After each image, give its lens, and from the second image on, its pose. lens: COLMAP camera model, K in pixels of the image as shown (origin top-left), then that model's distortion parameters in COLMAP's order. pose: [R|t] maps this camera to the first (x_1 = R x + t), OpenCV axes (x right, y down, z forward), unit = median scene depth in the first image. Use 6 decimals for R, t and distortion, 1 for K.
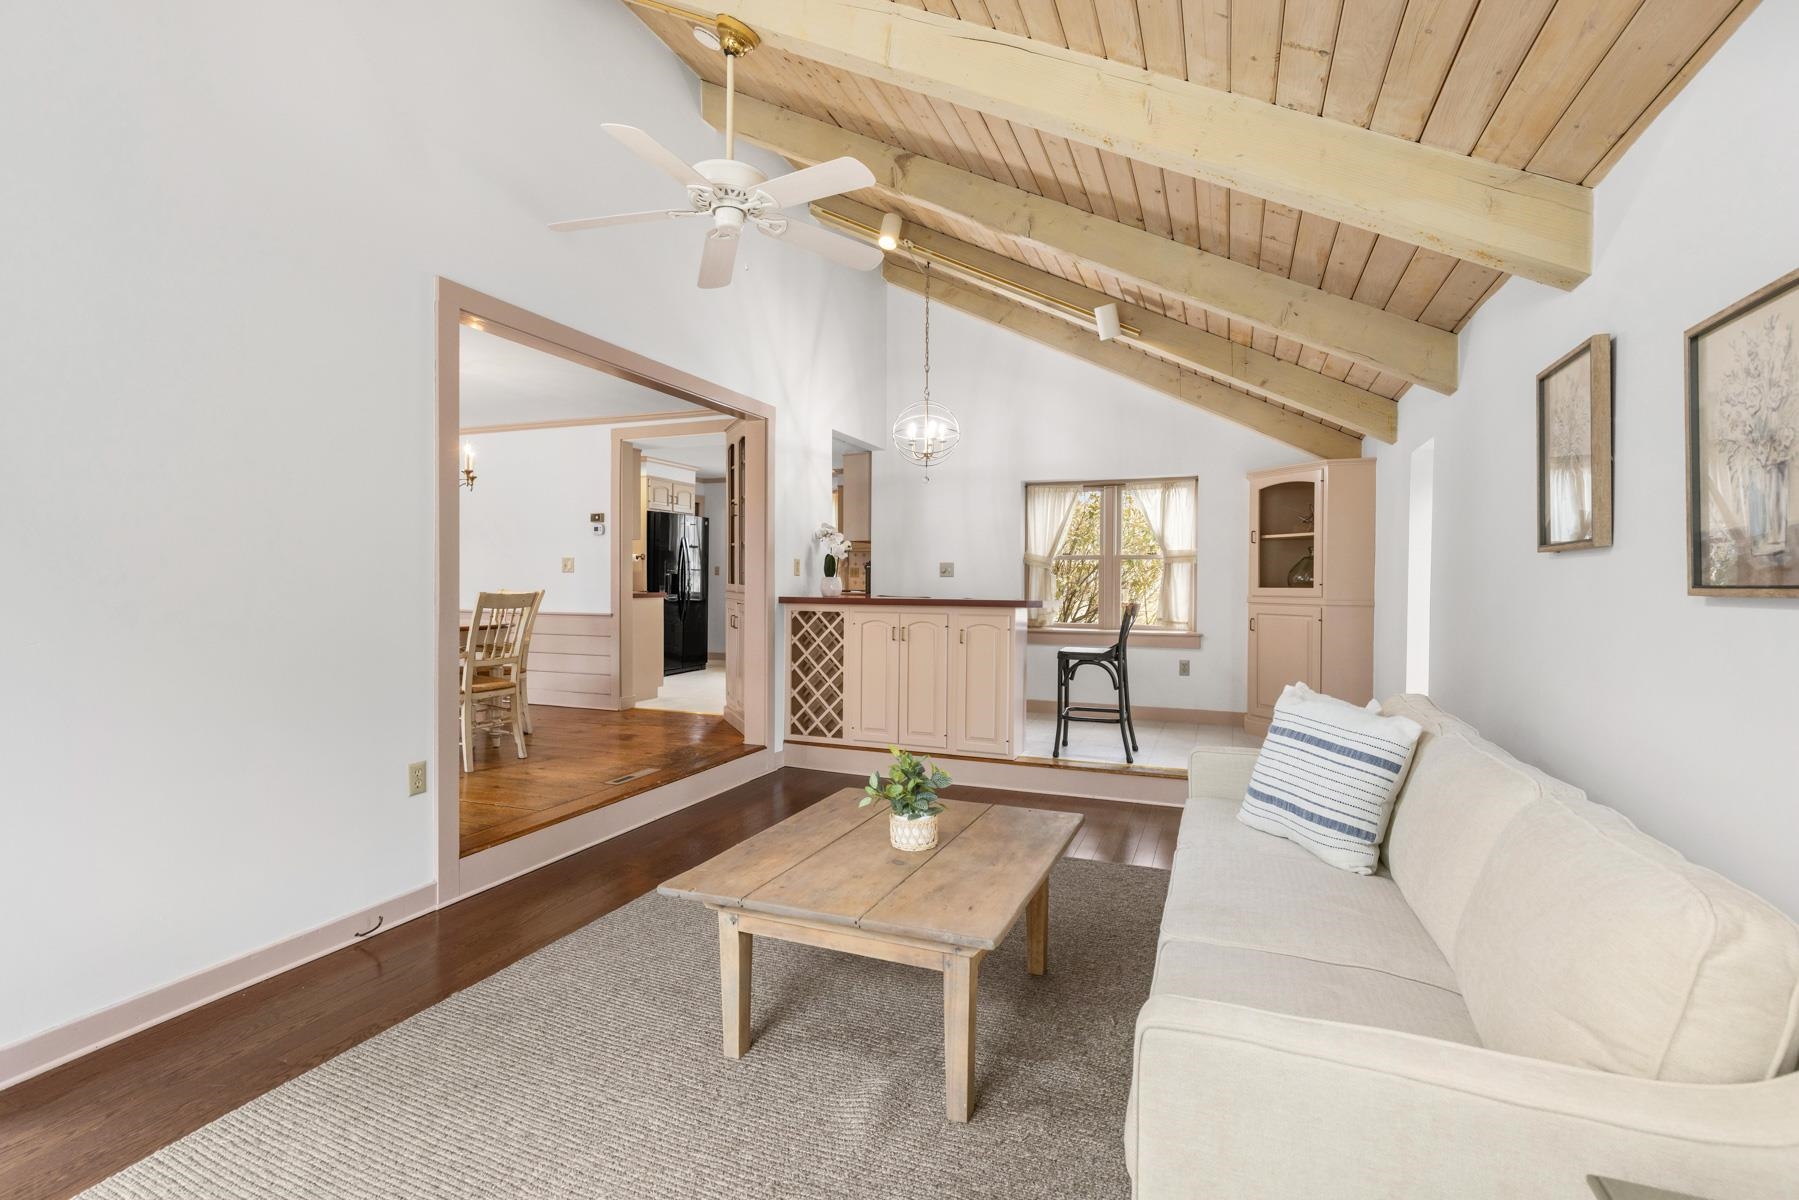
lens RADIAL K [[812.5, 0, 909.4], [0, 812.5, 587.8], [0, 0, 1]] dist [0.005467, 0.000035]
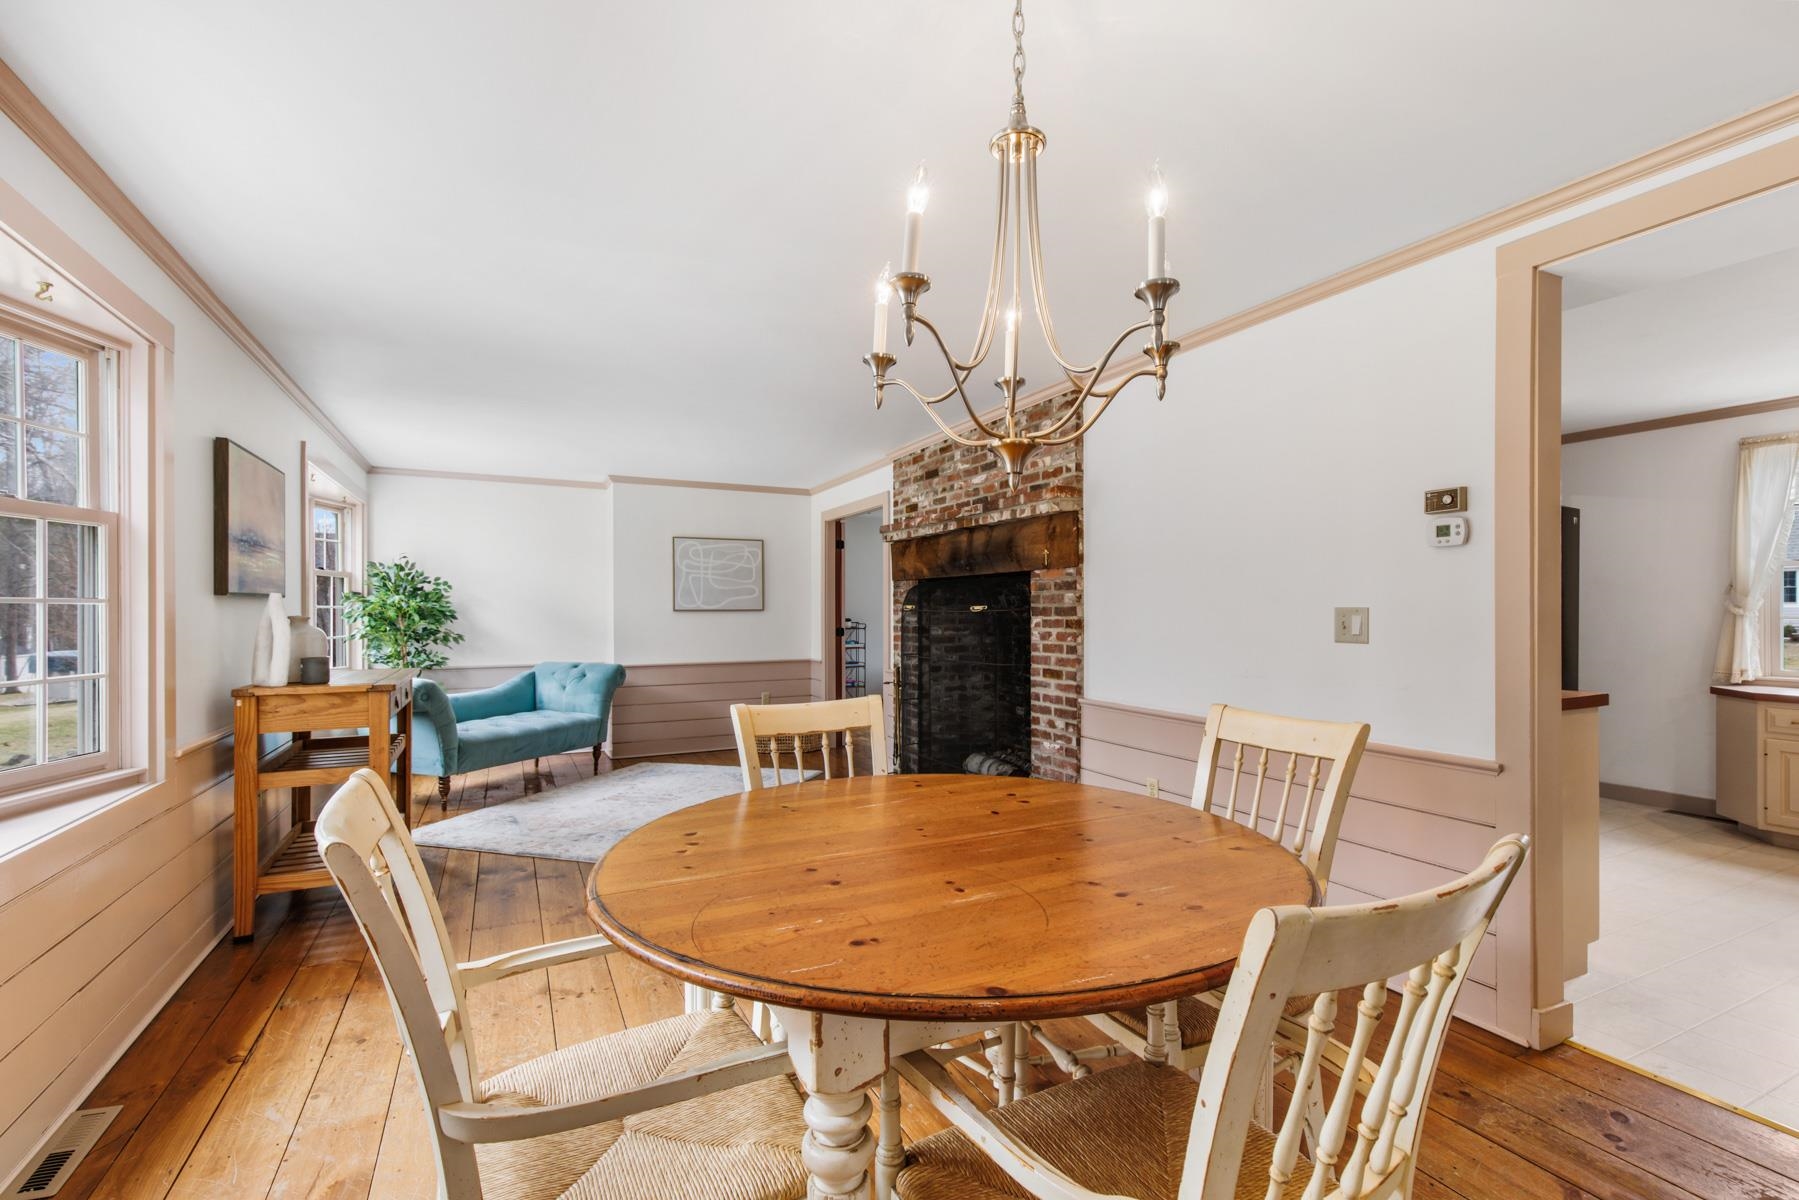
lens RADIAL K [[811.0, 0, 919.7], [0, 811.0, 610.6], [0, 0, 1]] dist [-0.001772, -0.000322]
pose [[0.750012, -0.006801, -0.661390, -0.422998], [0.002817, 0.999971, -0.007089, -0.044613], [0.661419, 0.003454, 0.750009, 0.742545]]
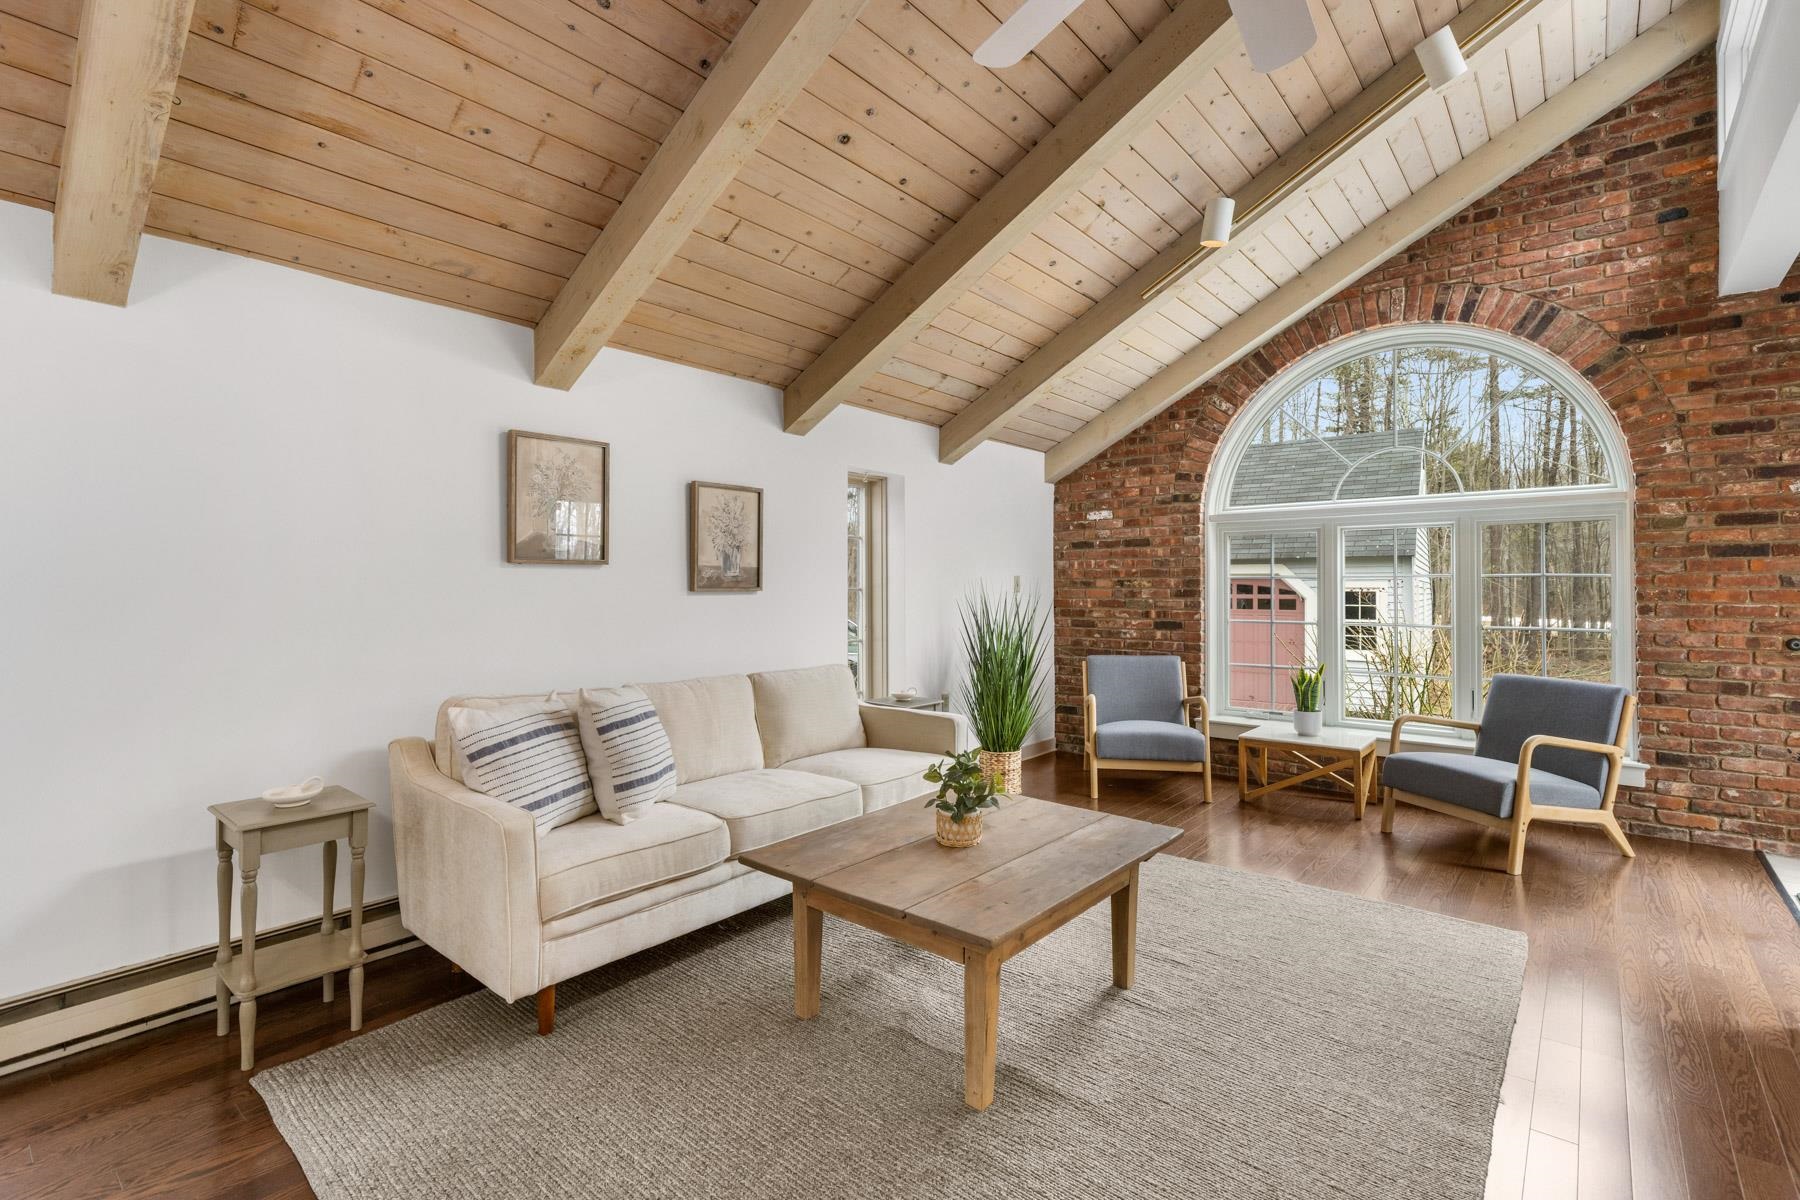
lens RADIAL K [[816.6, 0, 914.4], [0, 816.6, 580.7], [0, 0, 1]] dist [0.002264, -0.000119]
pose [[-0.951019, -0.003852, 0.309110, -0.120732], [-0.003987, 0.999992, 0.000196, -0.007500], [-0.309108, -0.001046, -0.951026, 0.931099]]
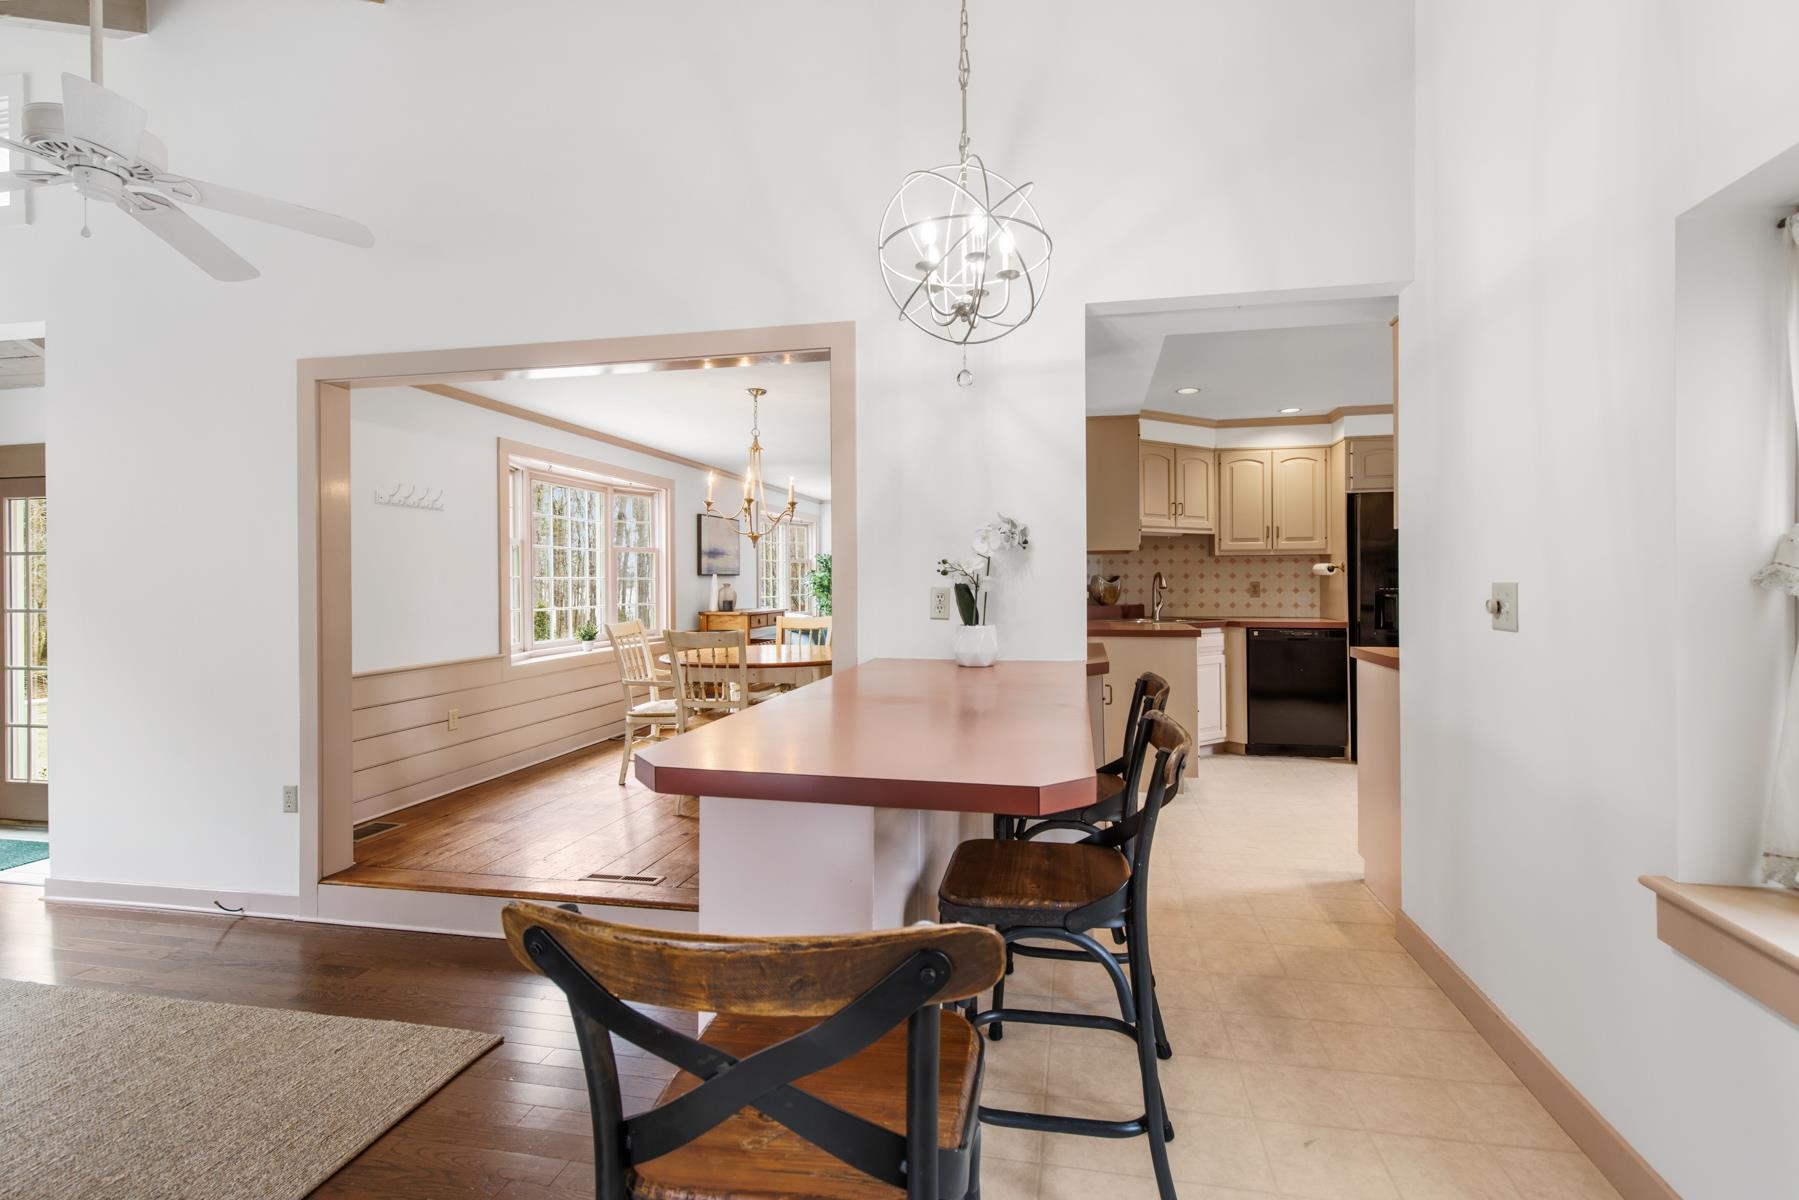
lens RADIAL K [[816.2, 0, 913.9], [0, 816.2, 580.7], [0, 0, 1]] dist [0.002264, -0.000119]
pose [[0.176102, -0.006680, -0.984349, 0.412225], [-0.001649, 0.999974, -0.007081, -0.041178], [0.984370, 0.002870, 0.176087, 0.983321]]
